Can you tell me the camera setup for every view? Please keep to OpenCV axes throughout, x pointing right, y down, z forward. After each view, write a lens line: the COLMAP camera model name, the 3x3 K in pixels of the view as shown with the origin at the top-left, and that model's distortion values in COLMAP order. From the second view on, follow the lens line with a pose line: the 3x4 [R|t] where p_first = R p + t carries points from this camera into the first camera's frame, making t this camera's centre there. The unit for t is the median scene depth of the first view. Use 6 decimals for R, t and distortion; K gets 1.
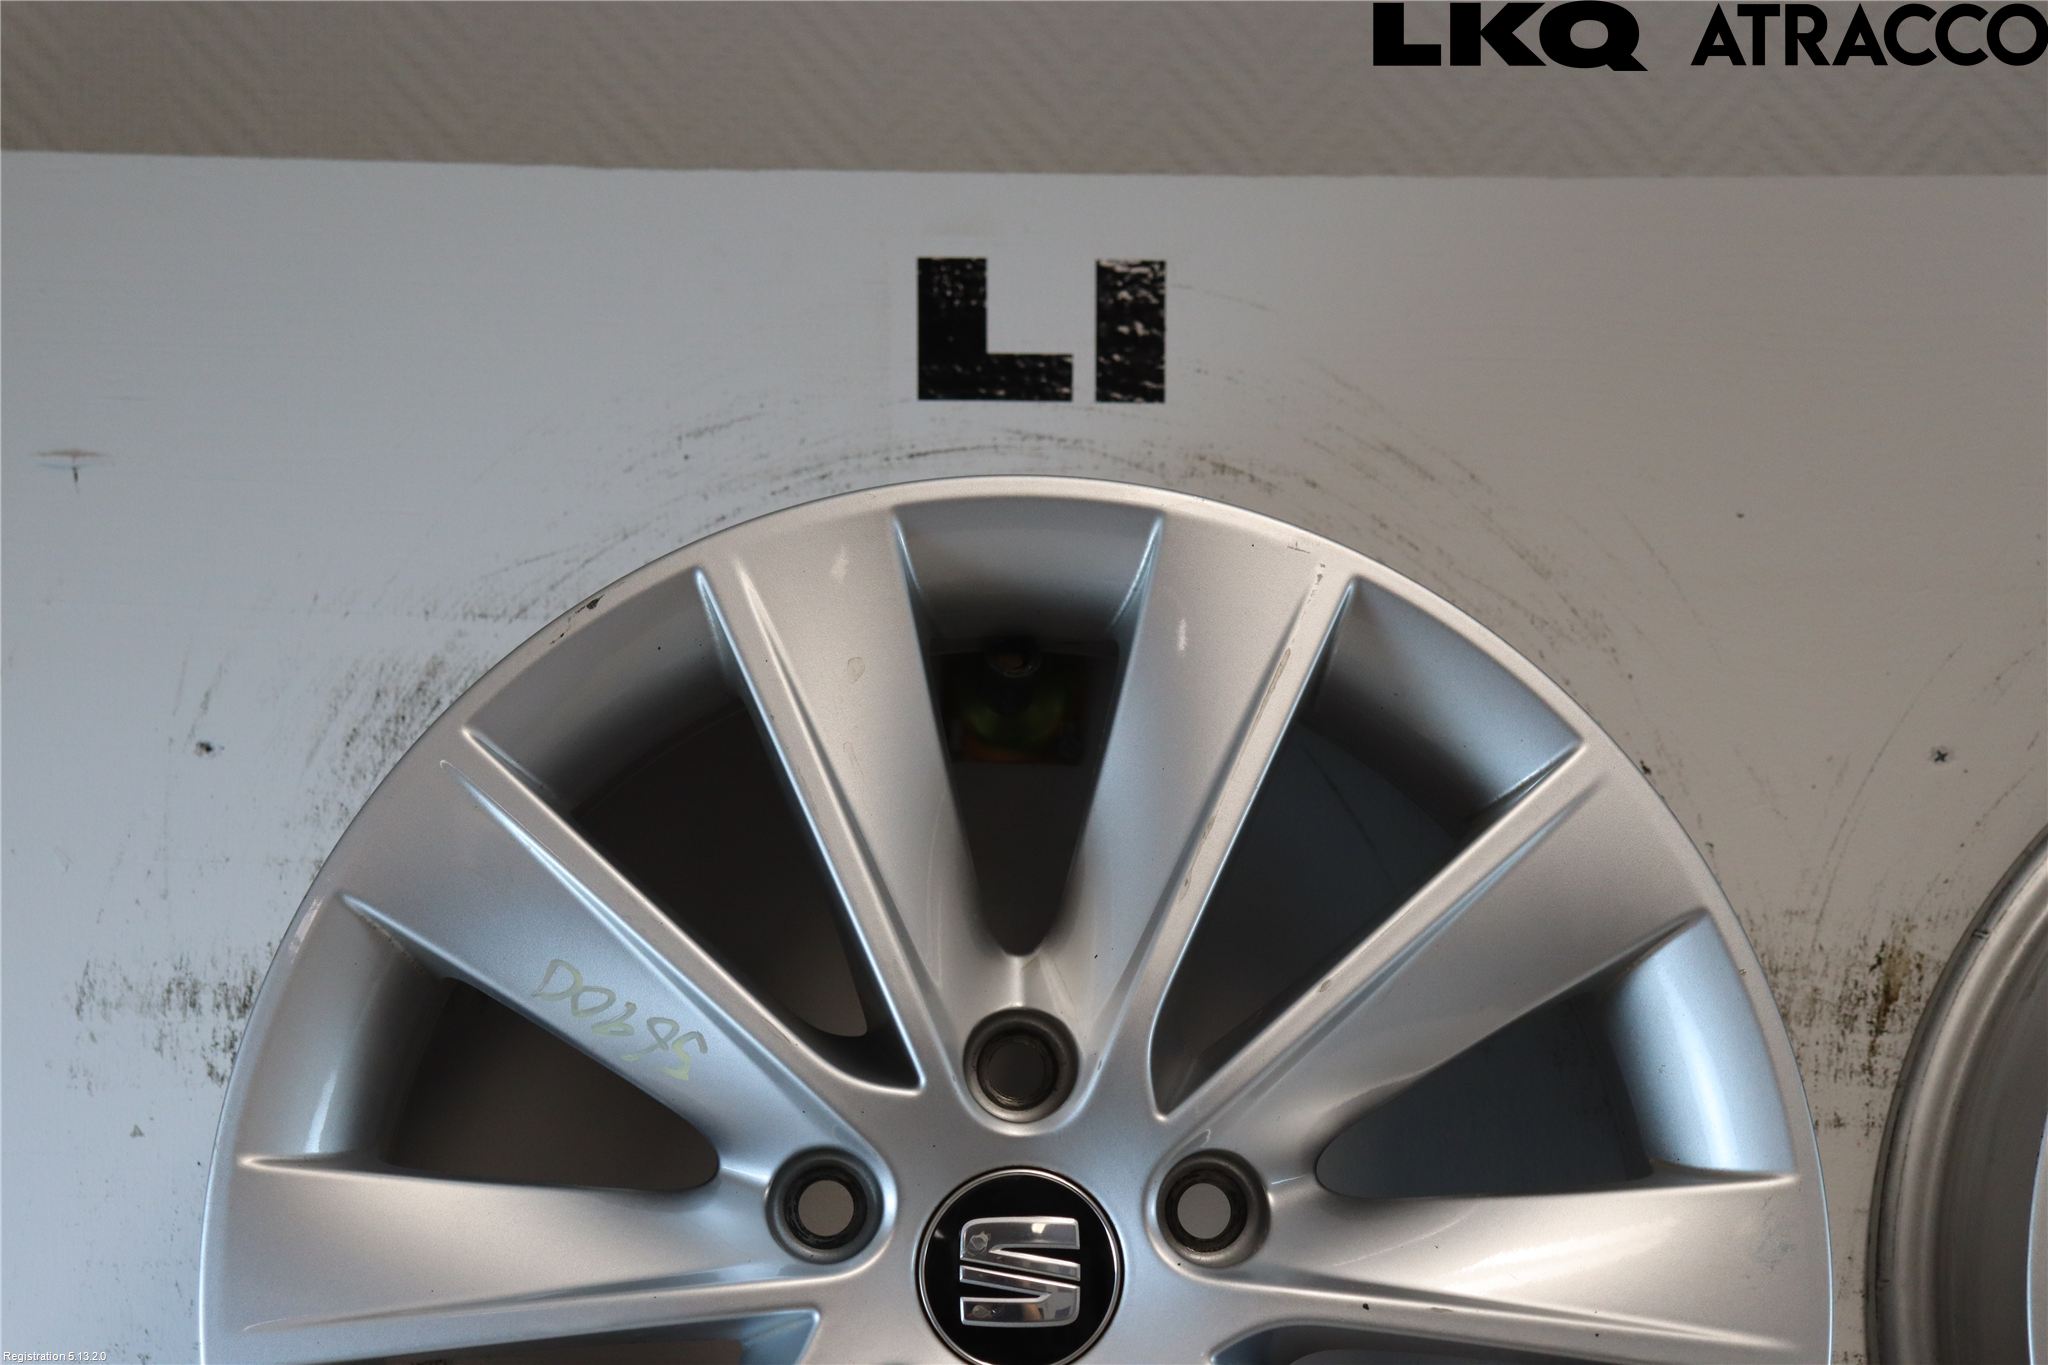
lens RADIAL K [[5094.5, 0, 1027.1], [0, 5094.5, 661.0], [0, 0, 1]] dist [0.450039, 0.000000]
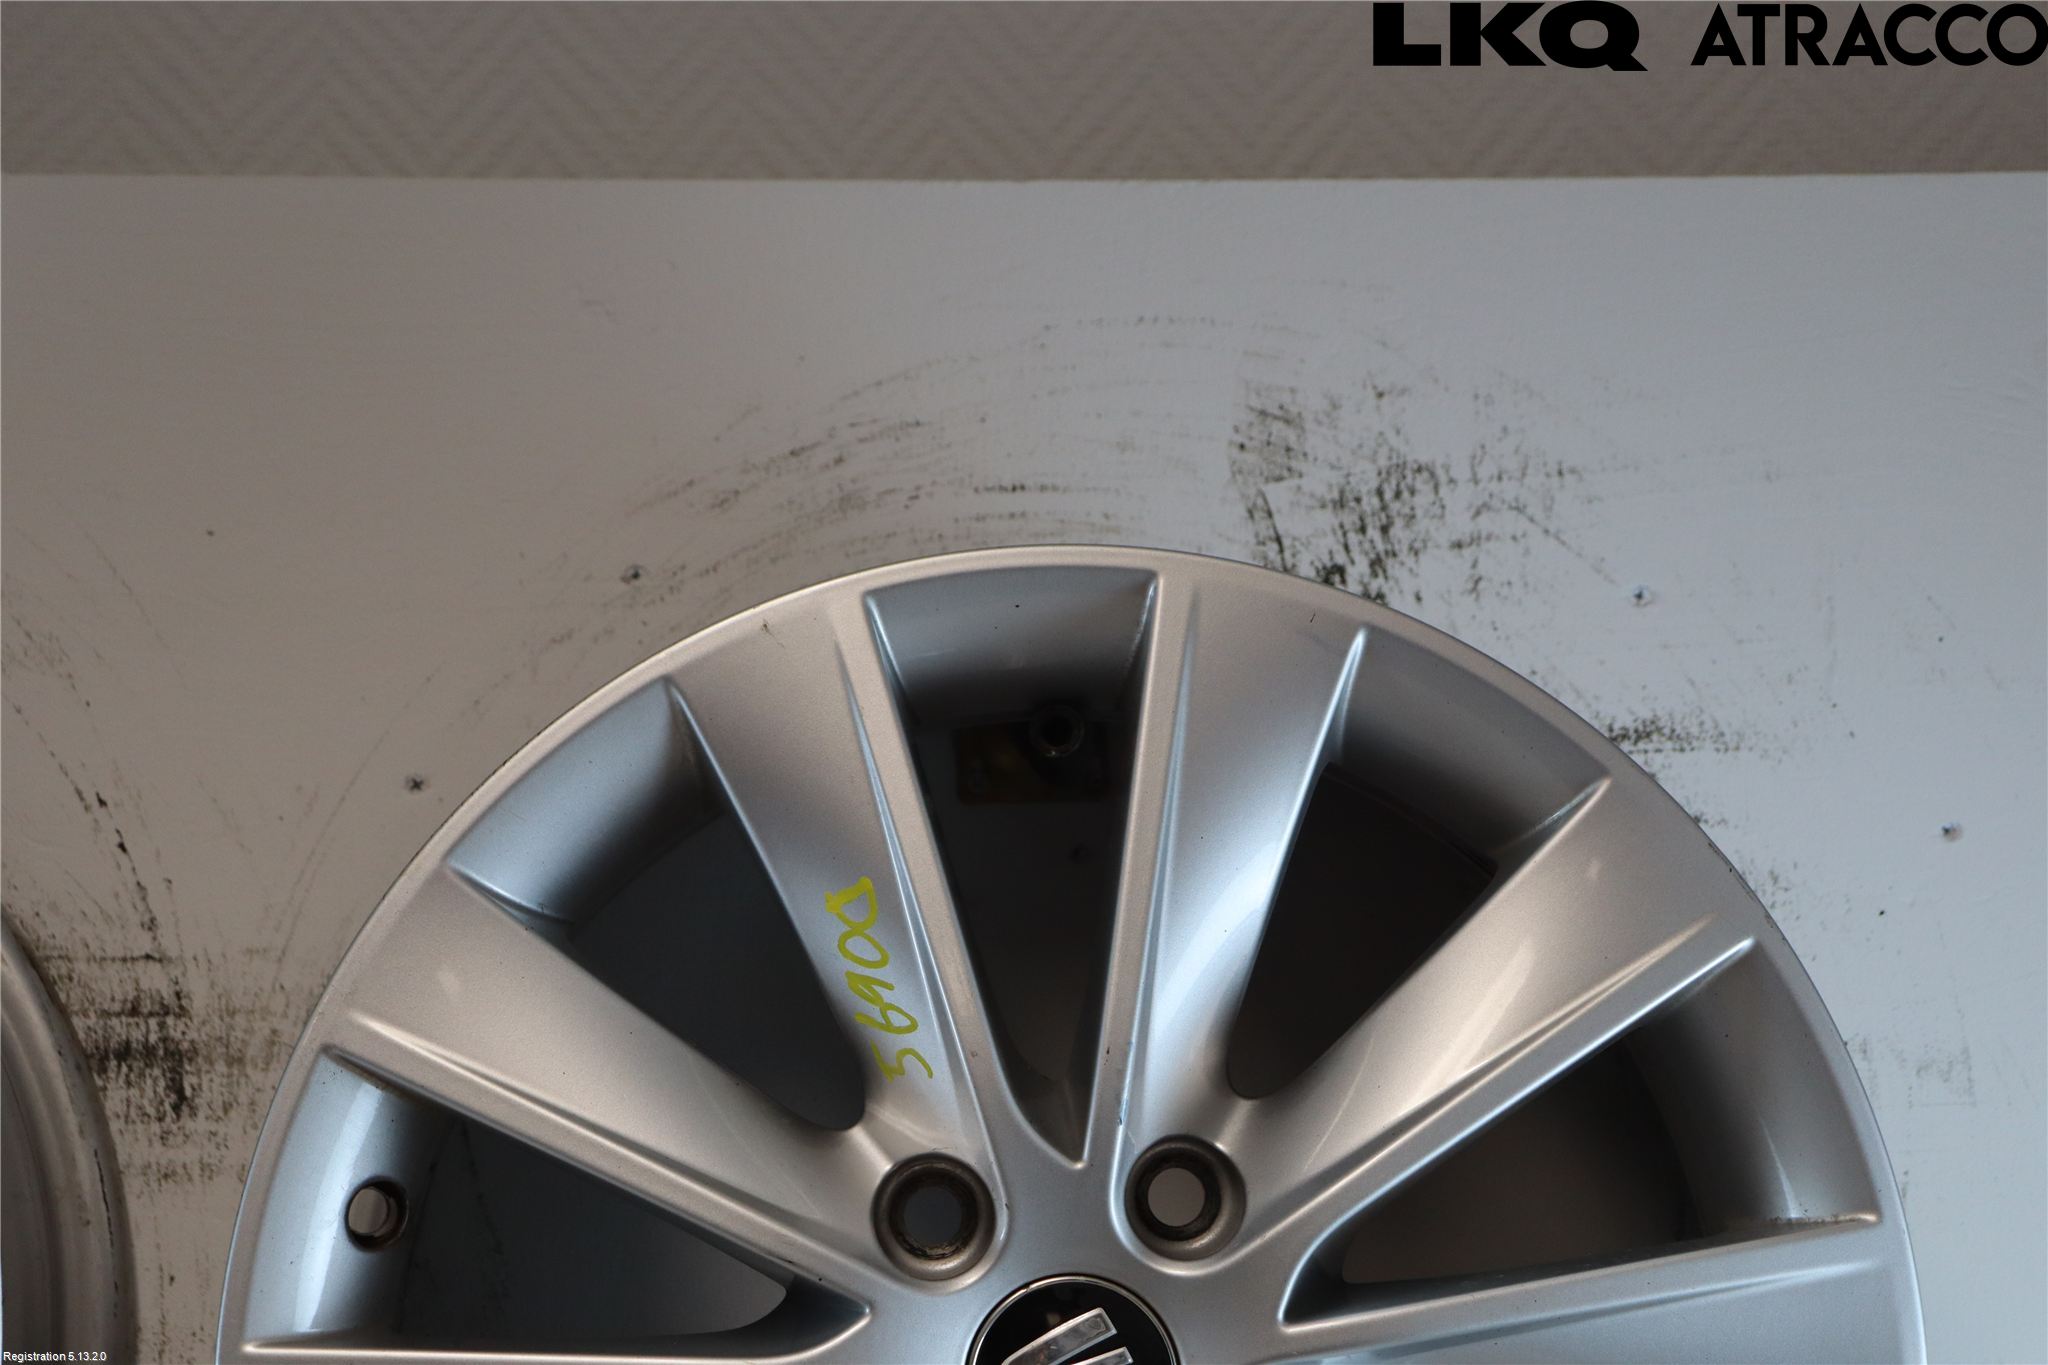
lens RADIAL K [[5094.5, 0, 1016.3], [0, 5094.5, 671.7], [0, 0, 1]] dist [0.450039, 0.000000]
pose [[0.999696, -0.007623, -0.023427, 0.311146], [0.007689, 0.999967, 0.002768, -0.004204], [0.023405, -0.002947, 0.999722, 0.053005]]
